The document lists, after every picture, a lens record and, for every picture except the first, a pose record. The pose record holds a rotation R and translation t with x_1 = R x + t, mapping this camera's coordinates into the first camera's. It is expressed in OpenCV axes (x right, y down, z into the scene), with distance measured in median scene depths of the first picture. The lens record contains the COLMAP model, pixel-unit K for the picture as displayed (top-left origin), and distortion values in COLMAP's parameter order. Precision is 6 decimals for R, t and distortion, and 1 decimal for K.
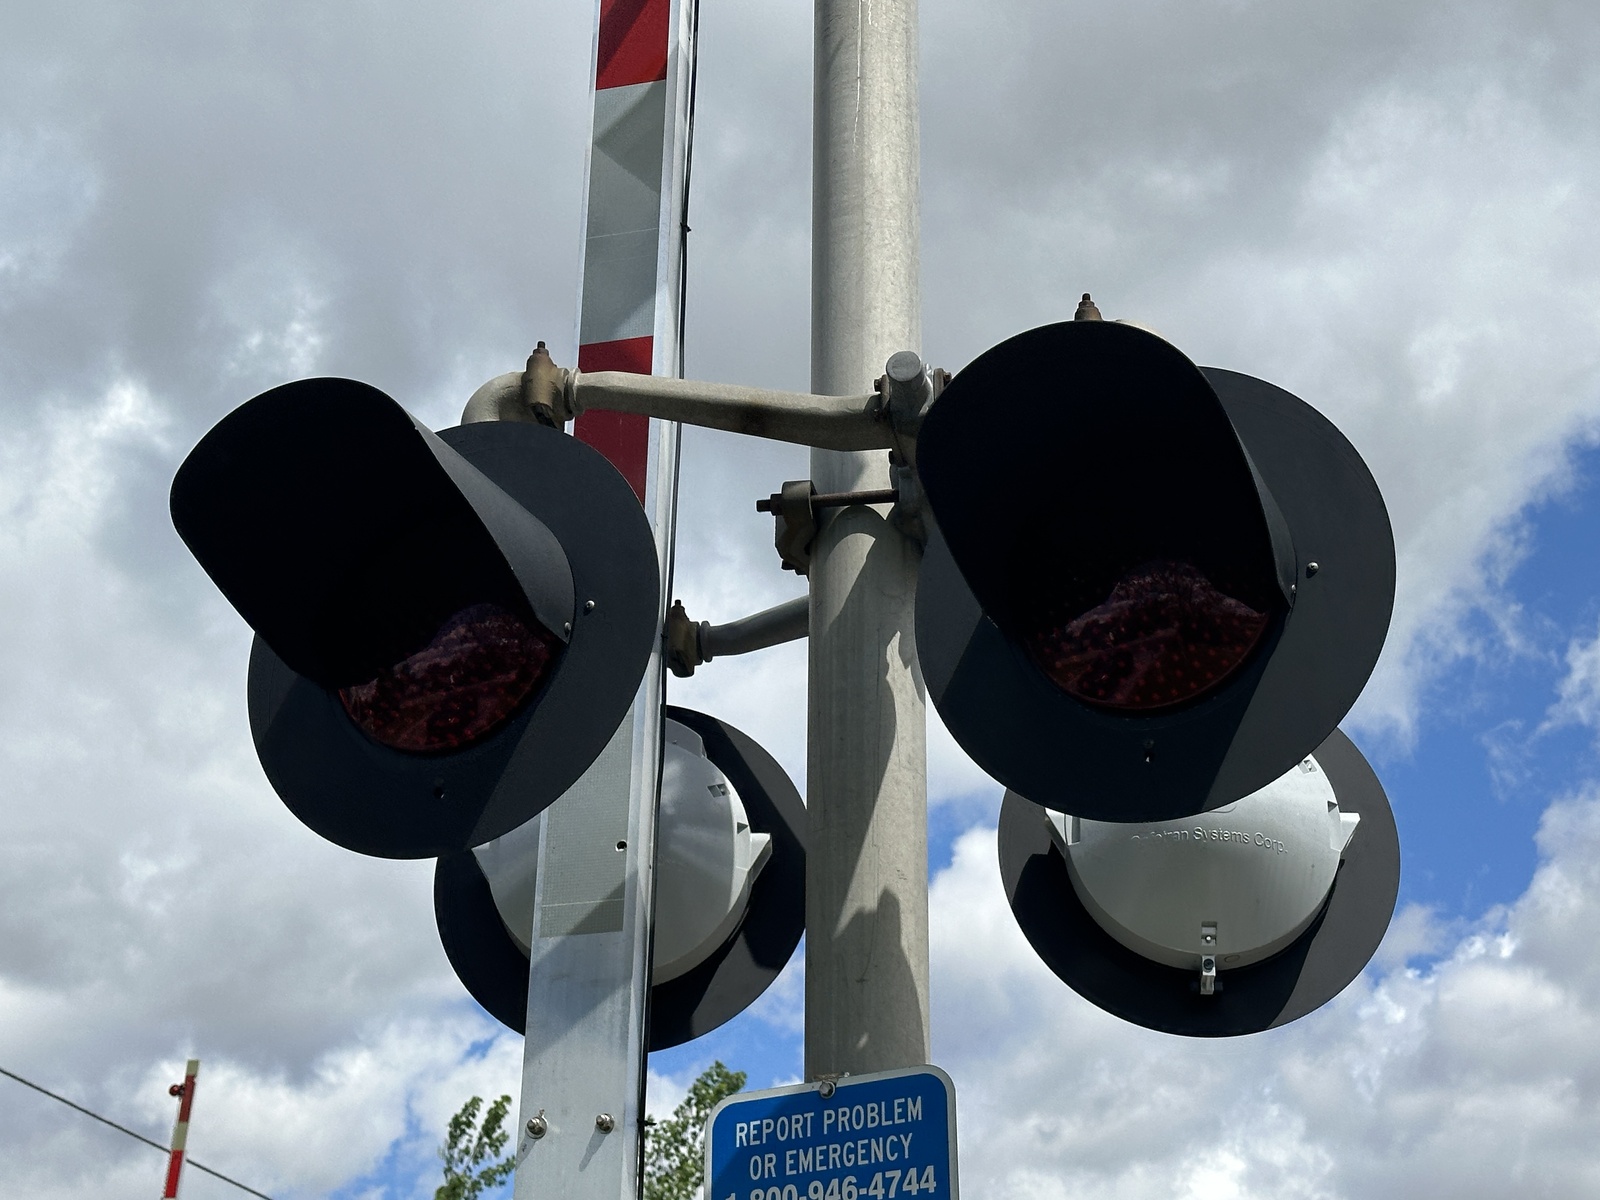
lens RADIAL K [[2893.0, 0, 808.1], [0, 2893.0, 568.6], [0, 0, 1]] dist [0.256660, 0.000000]
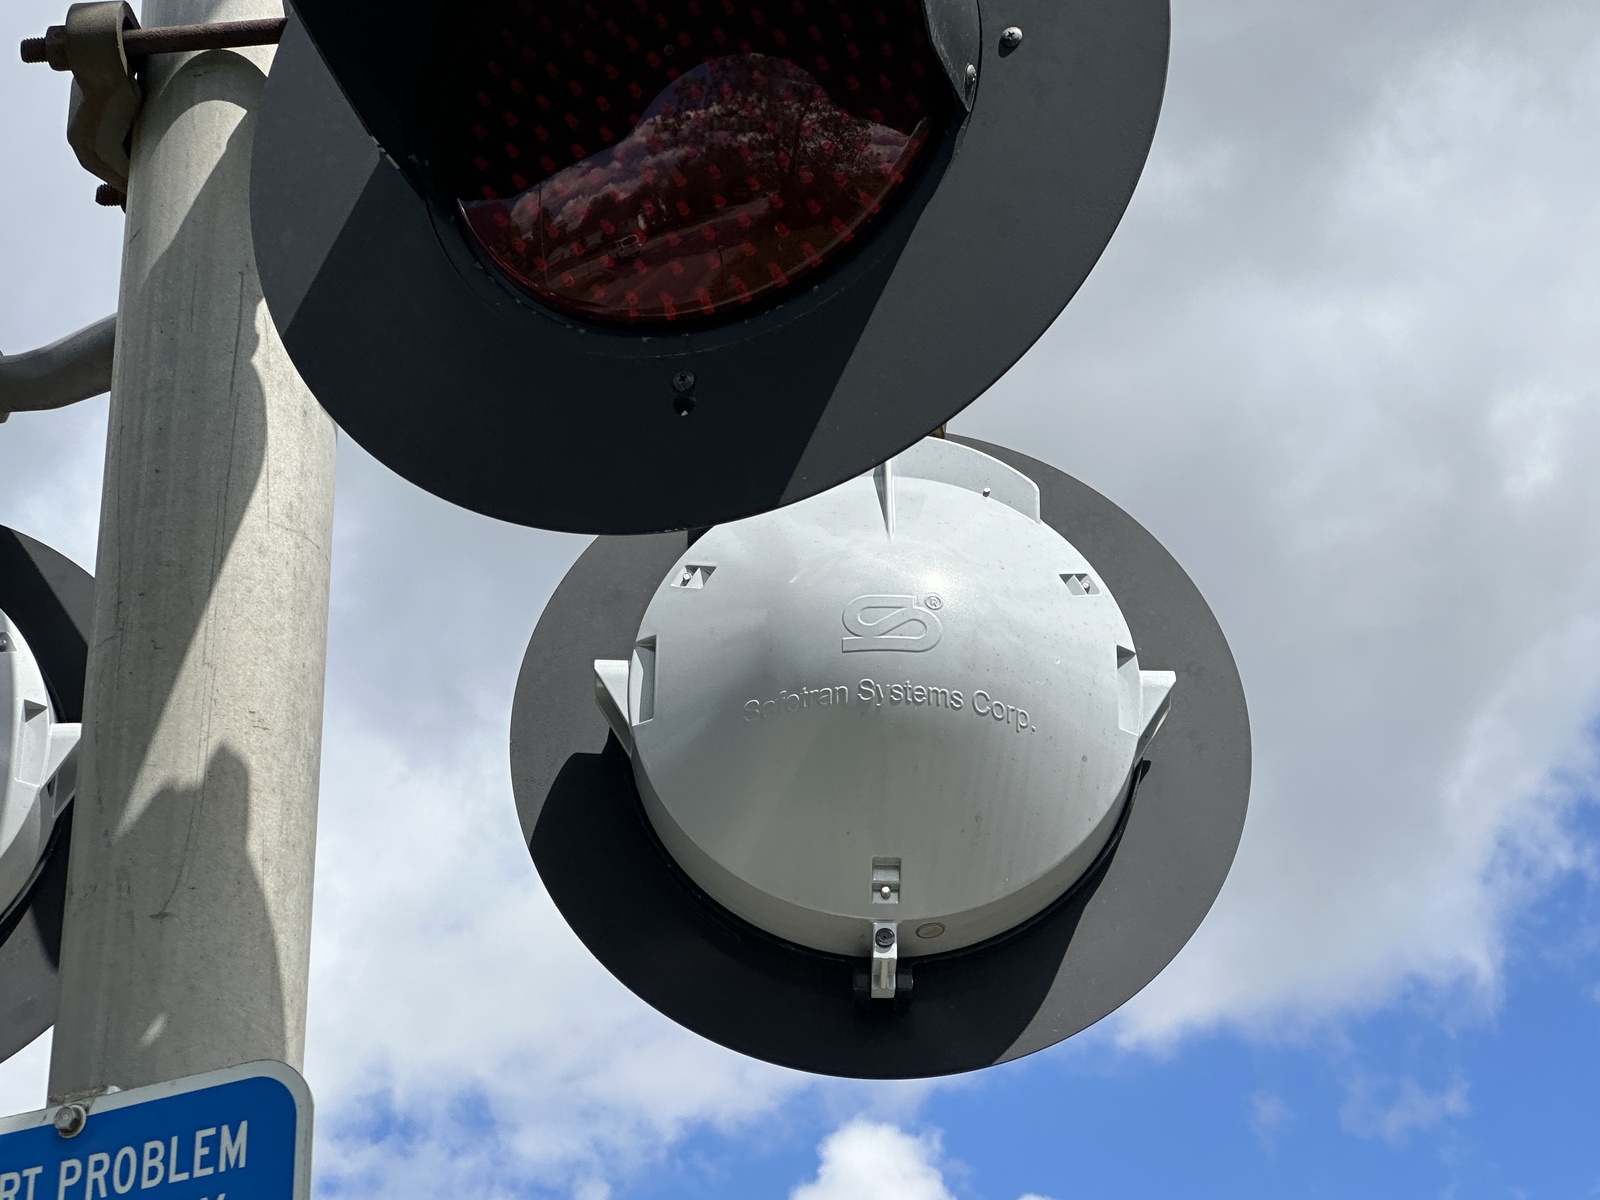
lens RADIAL K [[4198.5, 0, 721.7], [0, 4198.5, 605.2], [0, 0, 1]] dist [0.452318, 0.000000]
pose [[0.999727, 0.008085, 0.021913, 0.092734], [-0.007277, 0.999299, -0.036715, 0.106257], [-0.022194, 0.036545, 0.999086, 0.238958]]
